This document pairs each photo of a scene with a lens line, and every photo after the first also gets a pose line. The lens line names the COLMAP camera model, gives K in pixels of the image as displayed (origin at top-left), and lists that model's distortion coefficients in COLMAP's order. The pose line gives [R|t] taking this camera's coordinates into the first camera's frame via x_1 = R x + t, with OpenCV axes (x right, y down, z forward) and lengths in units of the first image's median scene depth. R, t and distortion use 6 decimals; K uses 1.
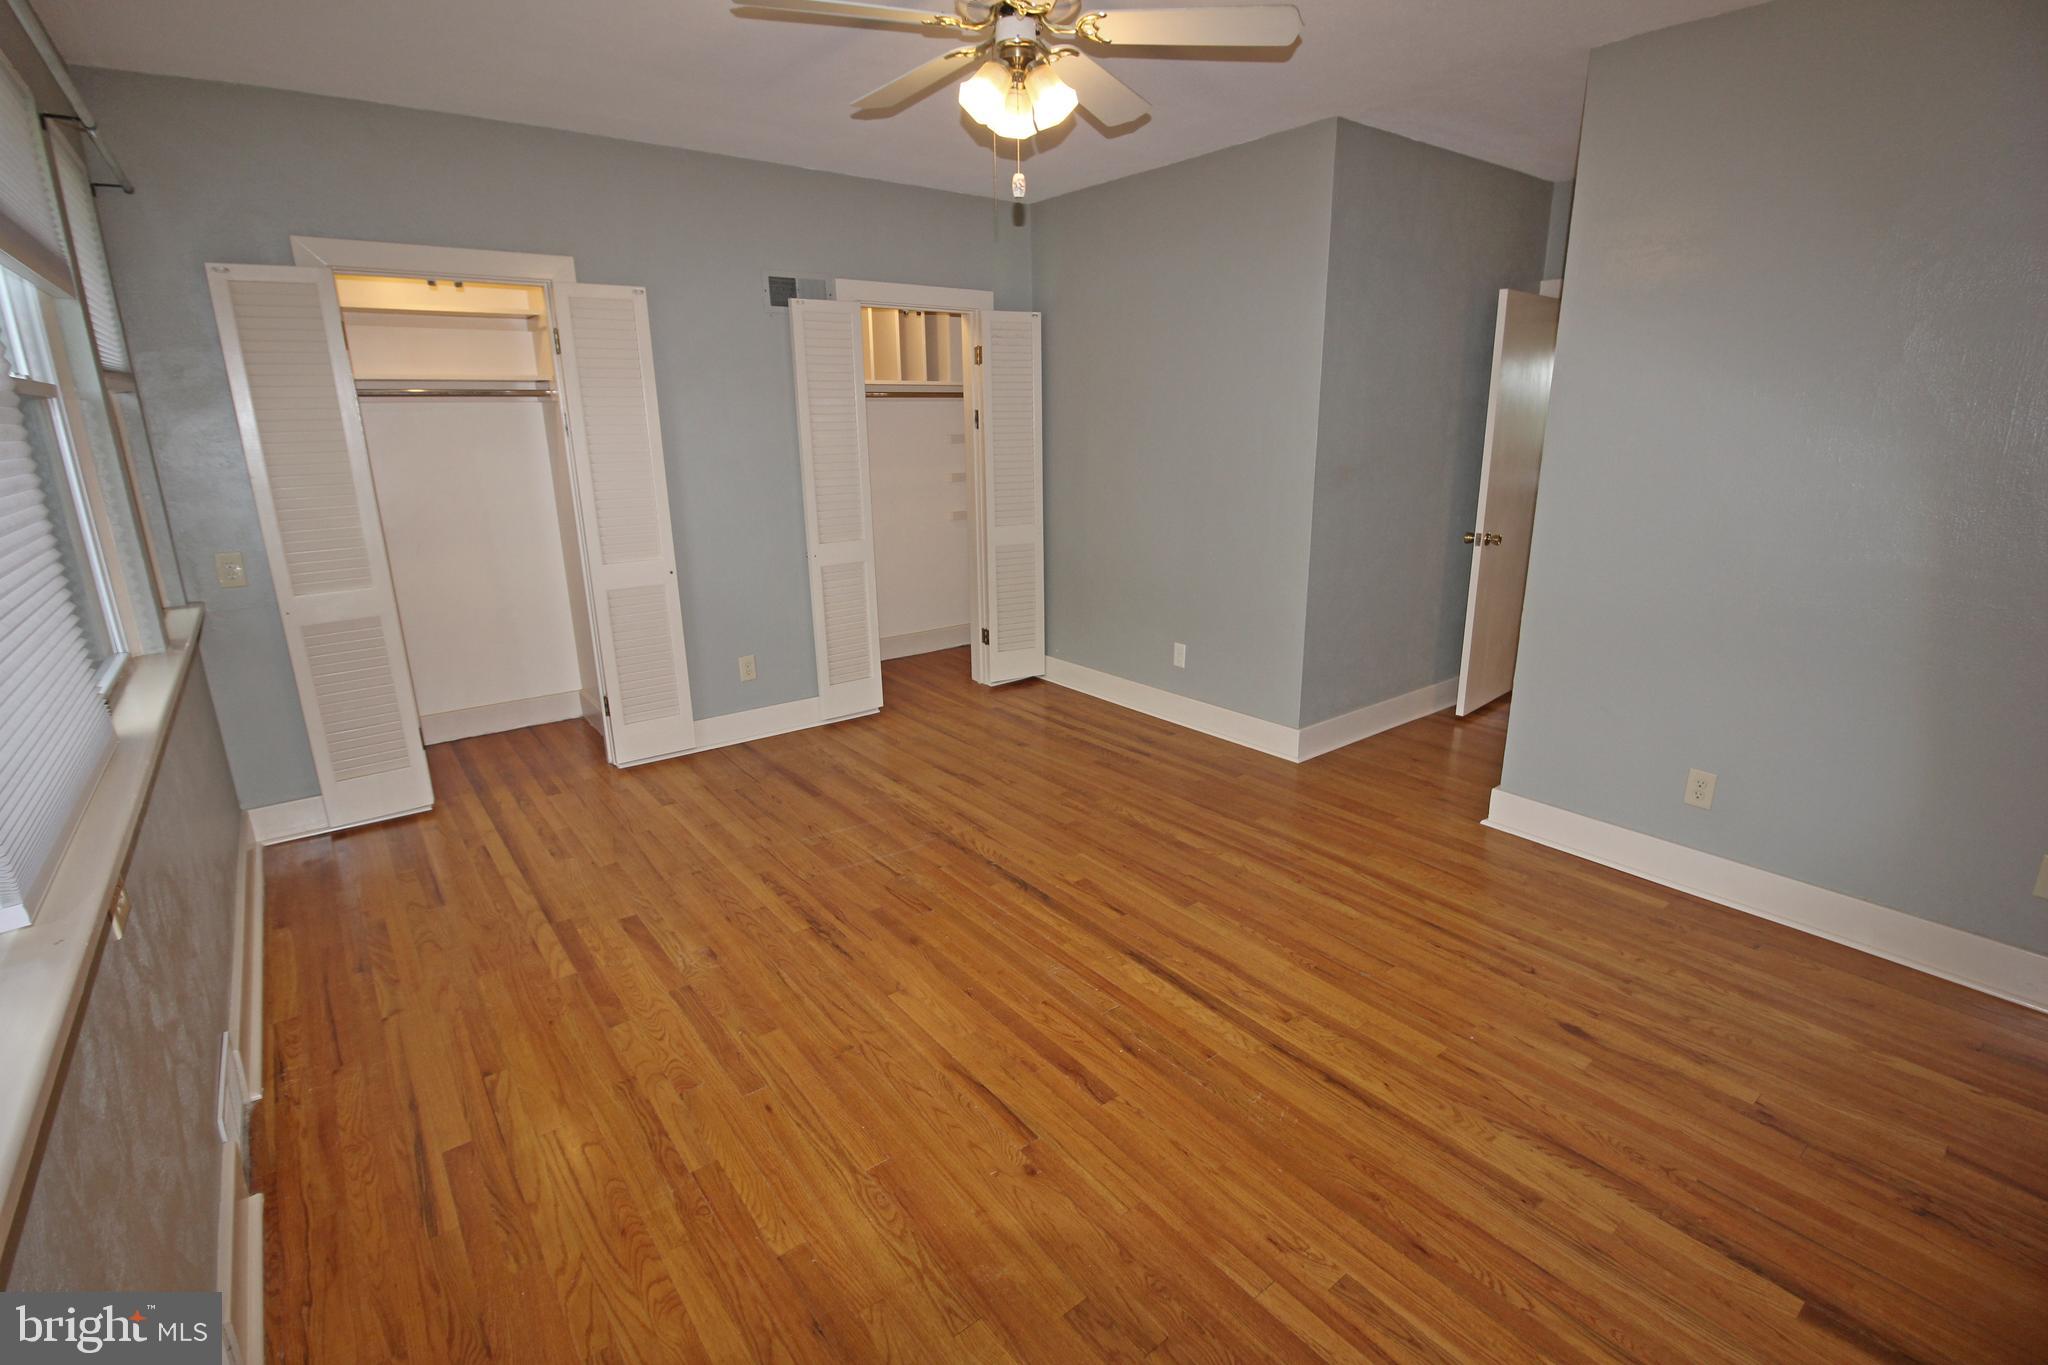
lens RADIAL K [[951.0, 0, 1030.6], [0, 951.0, 678.6], [0, 0, 1]] dist [-0.003050, -0.010550]
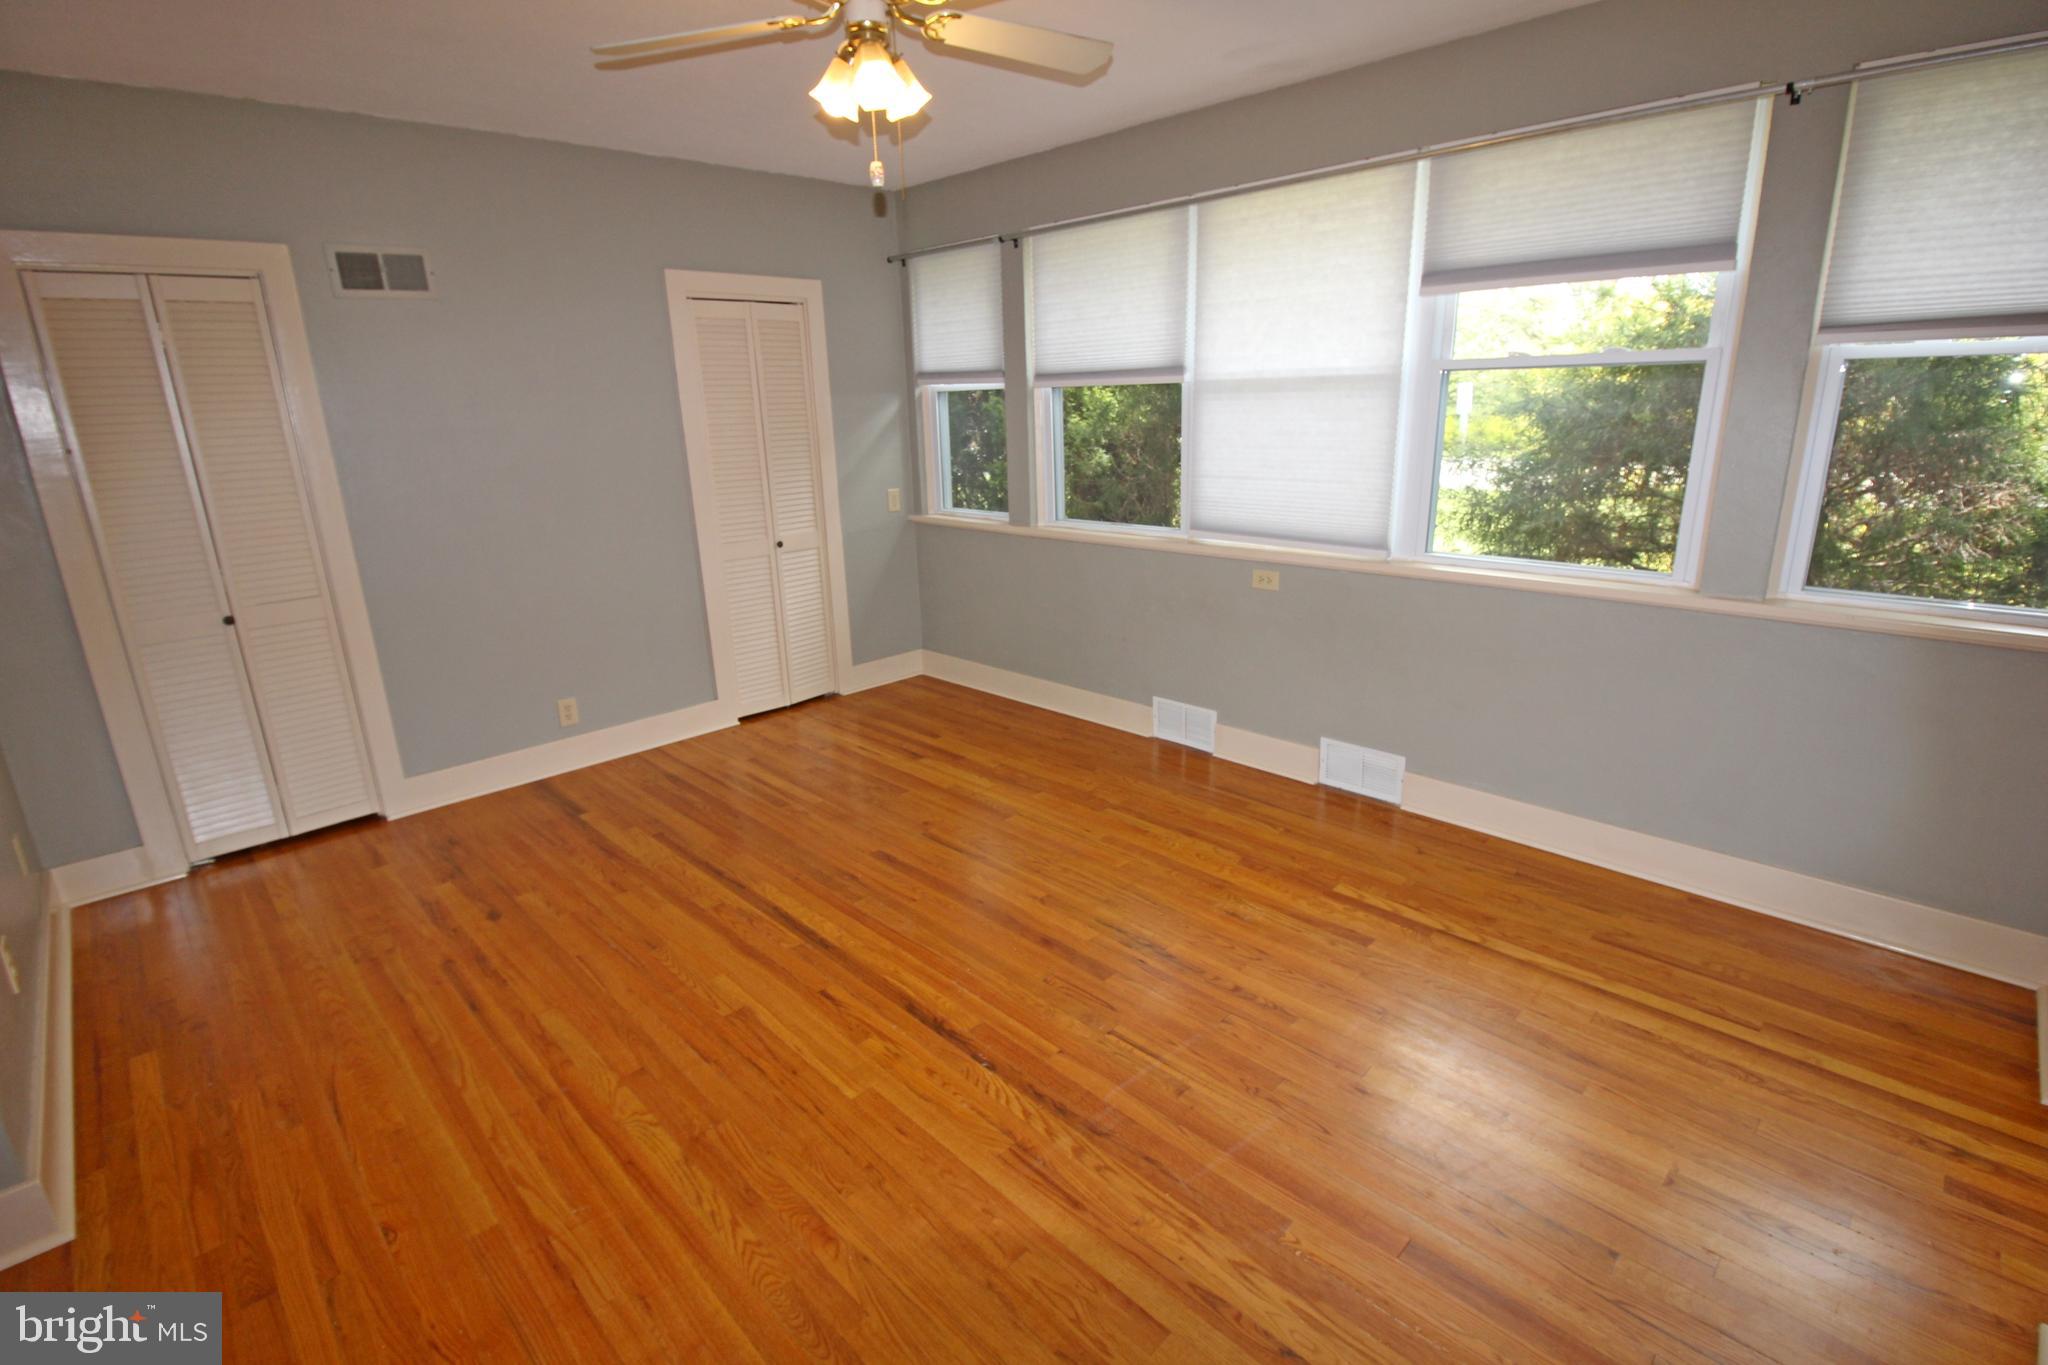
lens RADIAL K [[951.0, 0, 1028.4], [0, 951.0, 677.9], [0, 0, 1]] dist [-0.003050, -0.010550]
pose [[-0.992752, 0.068825, -0.098519, -0.026022], [0.006245, 0.848207, 0.529627, -0.487455], [0.120016, 0.525174, -0.842490, 1.718565]]
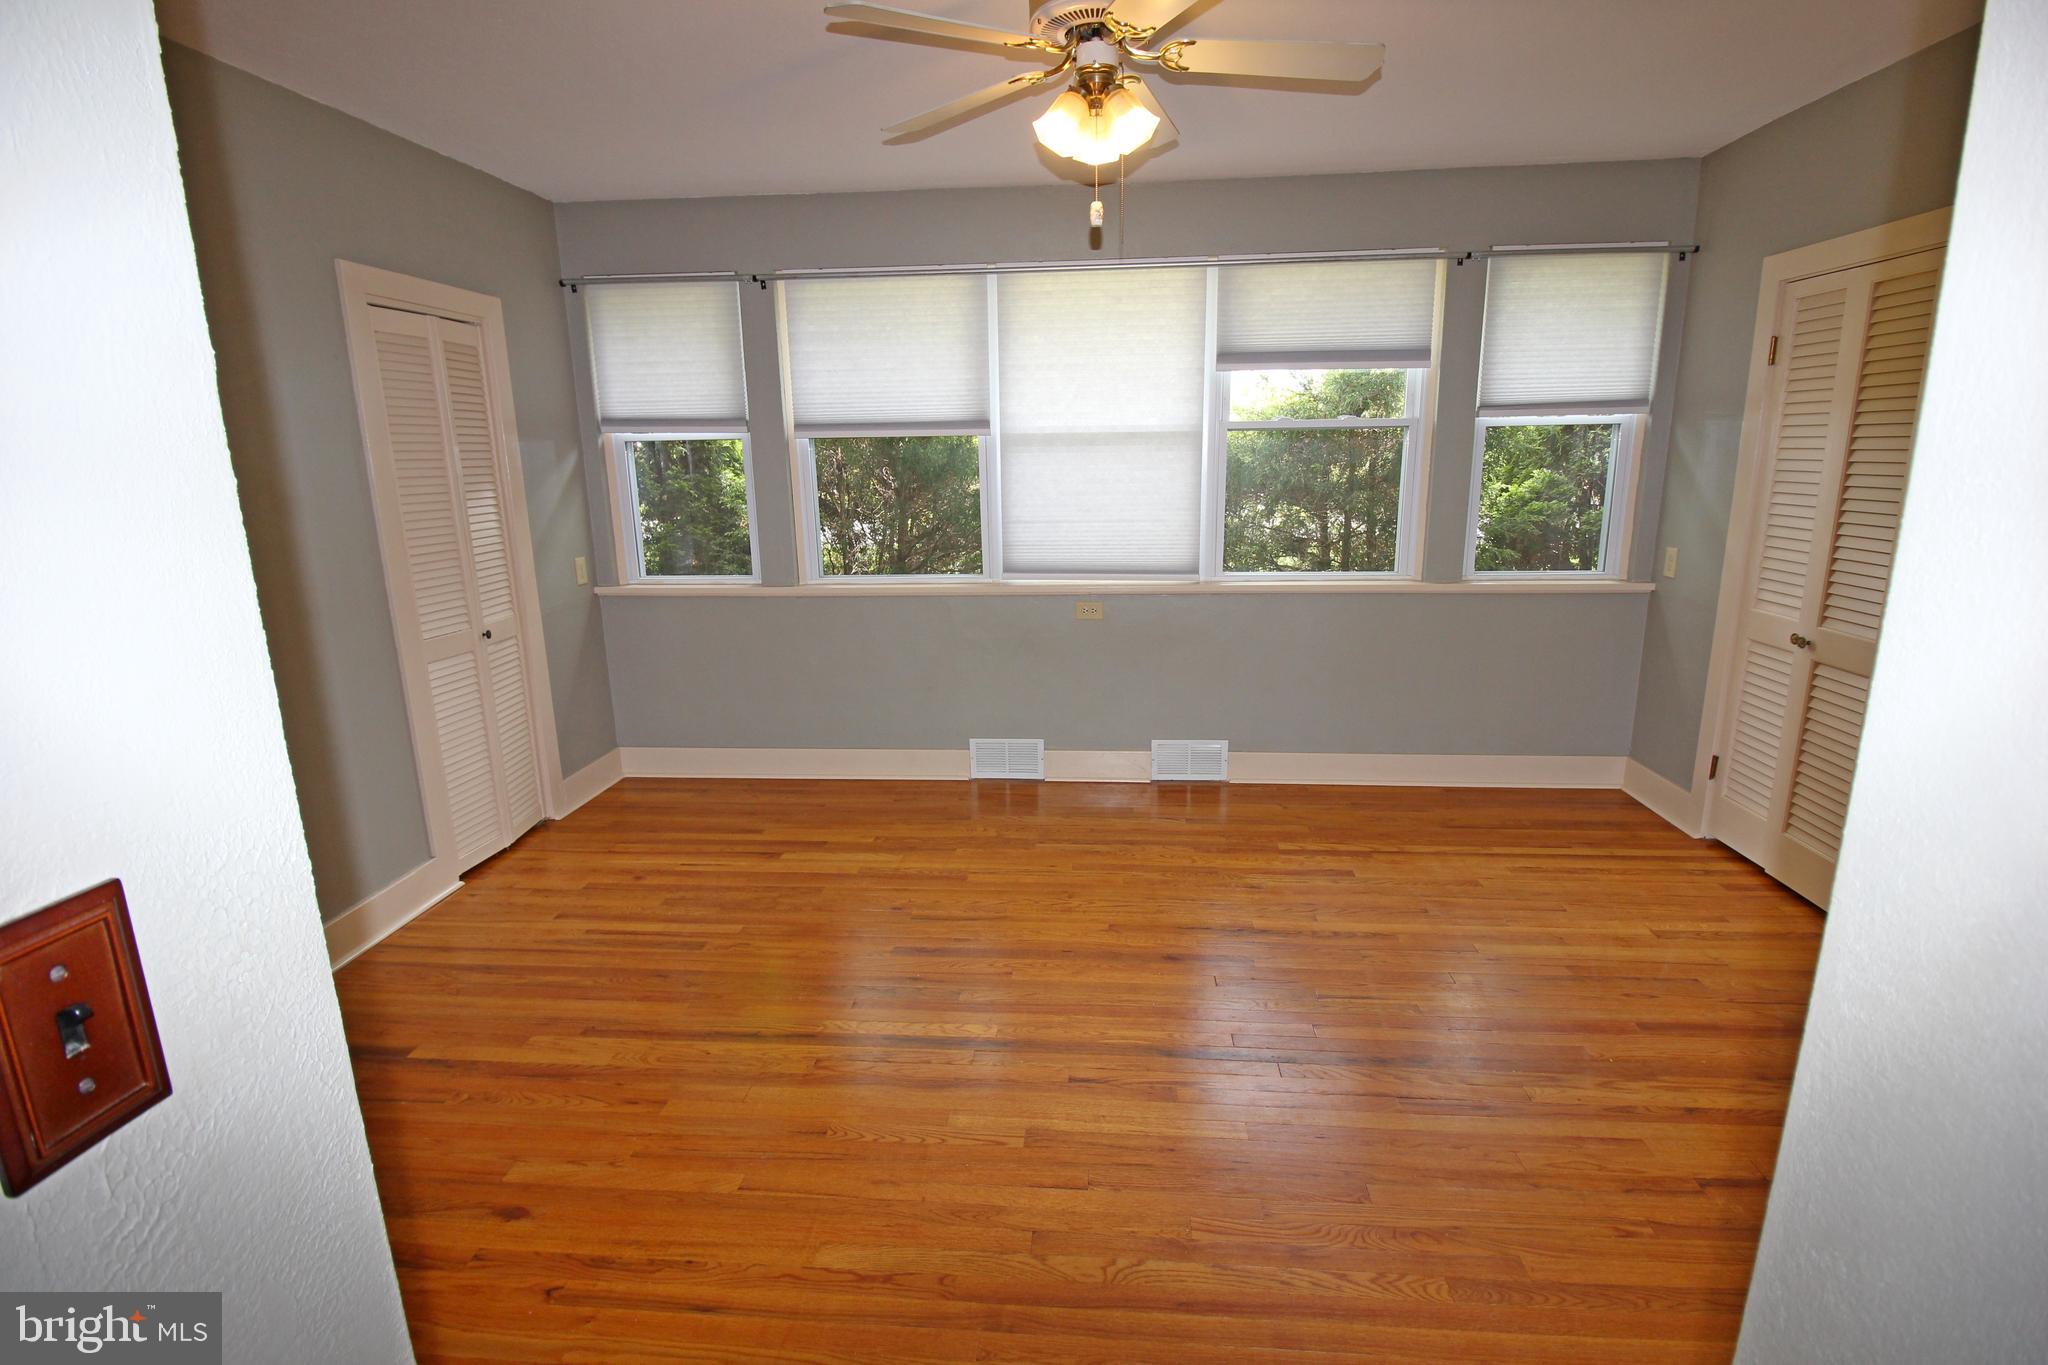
lens RADIAL K [[951.0, 0, 1036.6], [0, 951.0, 673.6], [0, 0, 1]] dist [-0.003050, -0.010550]
pose [[-0.678875, 0.188208, -0.709723, 0.656315], [-0.176162, 0.896610, 0.406272, -0.394894], [0.712808, 0.400834, -0.575532, 1.389706]]
